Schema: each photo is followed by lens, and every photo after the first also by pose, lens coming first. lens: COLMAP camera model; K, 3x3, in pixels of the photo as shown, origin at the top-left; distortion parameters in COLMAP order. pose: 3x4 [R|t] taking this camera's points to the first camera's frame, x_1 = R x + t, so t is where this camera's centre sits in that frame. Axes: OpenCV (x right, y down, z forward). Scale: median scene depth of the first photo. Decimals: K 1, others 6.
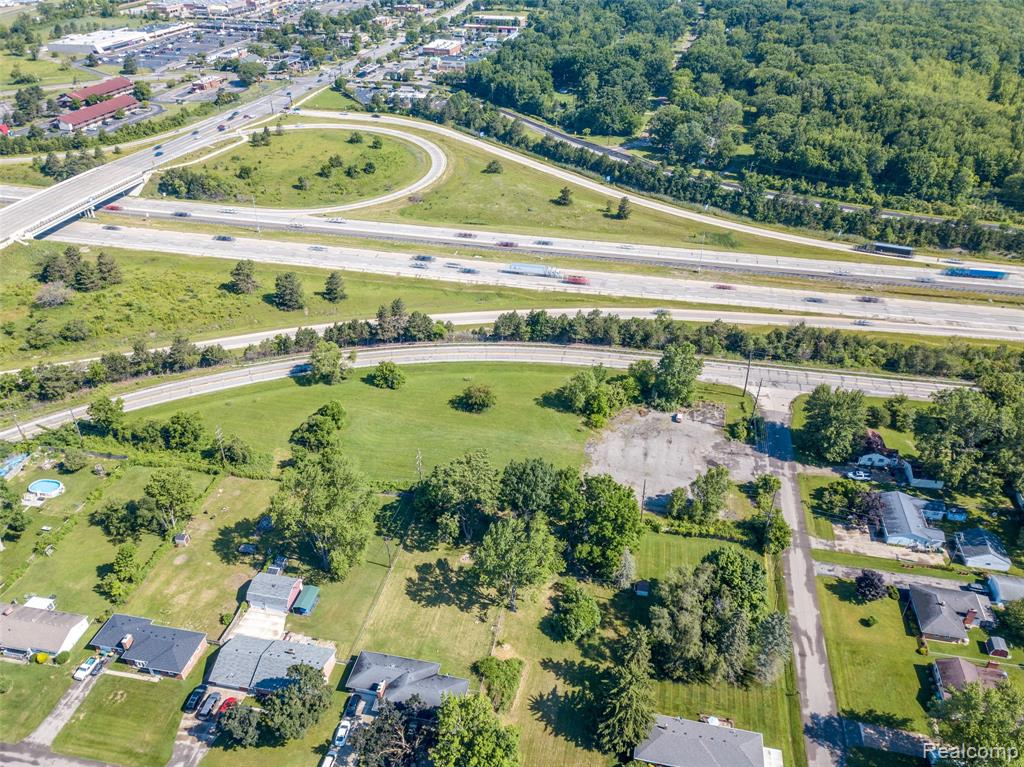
lens RADIAL K [[781.1, 0, 502.7], [0, 781.1, 384.3], [0, 0, 1]] dist [0.028244, -0.001691]
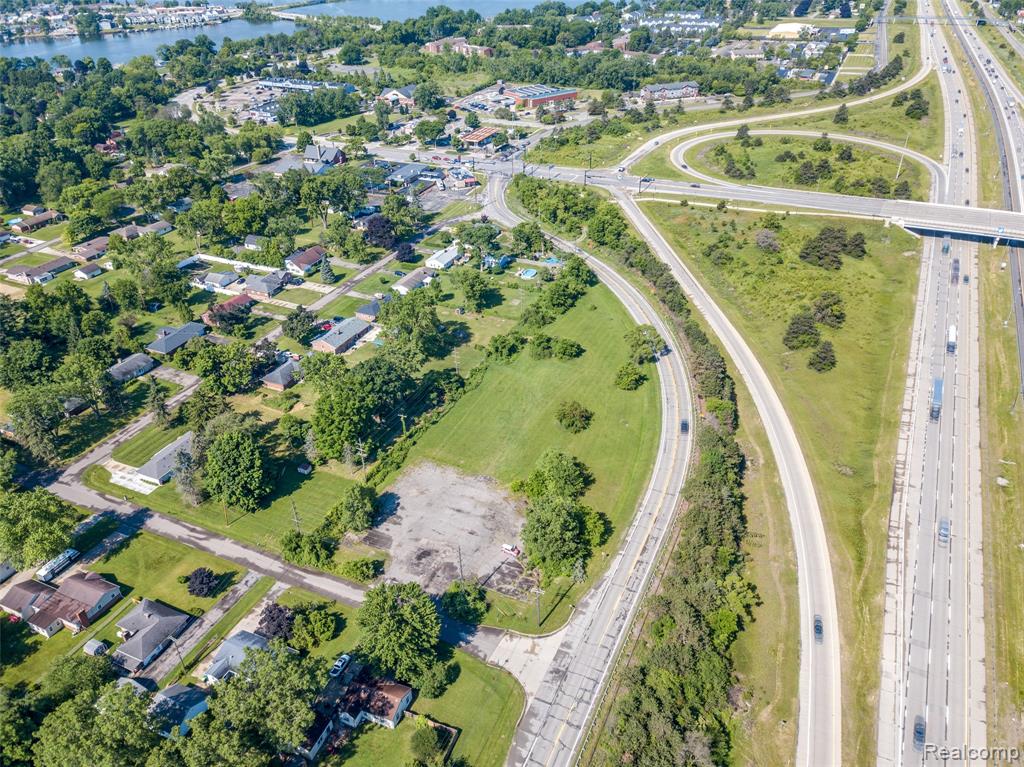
lens RADIAL K [[781.1, 0, 502.7], [0, 781.1, 384.3], [0, 0, 1]] dist [0.028244, -0.001691]
pose [[-0.229781, 0.515381, -0.825581, 0.570308], [-0.512741, 0.656902, 0.552790, -0.370330], [0.827223, 0.550330, 0.113313, 0.542986]]
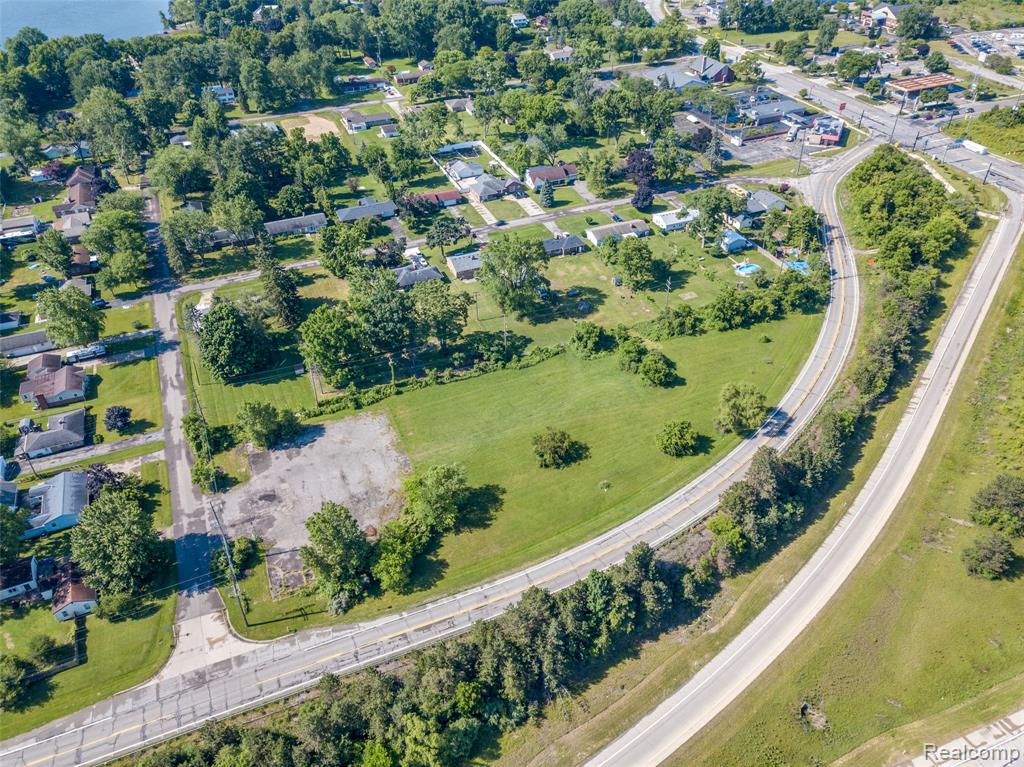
lens RADIAL K [[781.1, 0, 502.7], [0, 781.1, 384.3], [0, 0, 1]] dist [0.028244, -0.001691]
pose [[-0.829707, 0.353813, -0.431743, 0.243566], [-0.287421, 0.392249, 0.873802, -0.502039], [0.478513, 0.849092, -0.223758, 0.765742]]
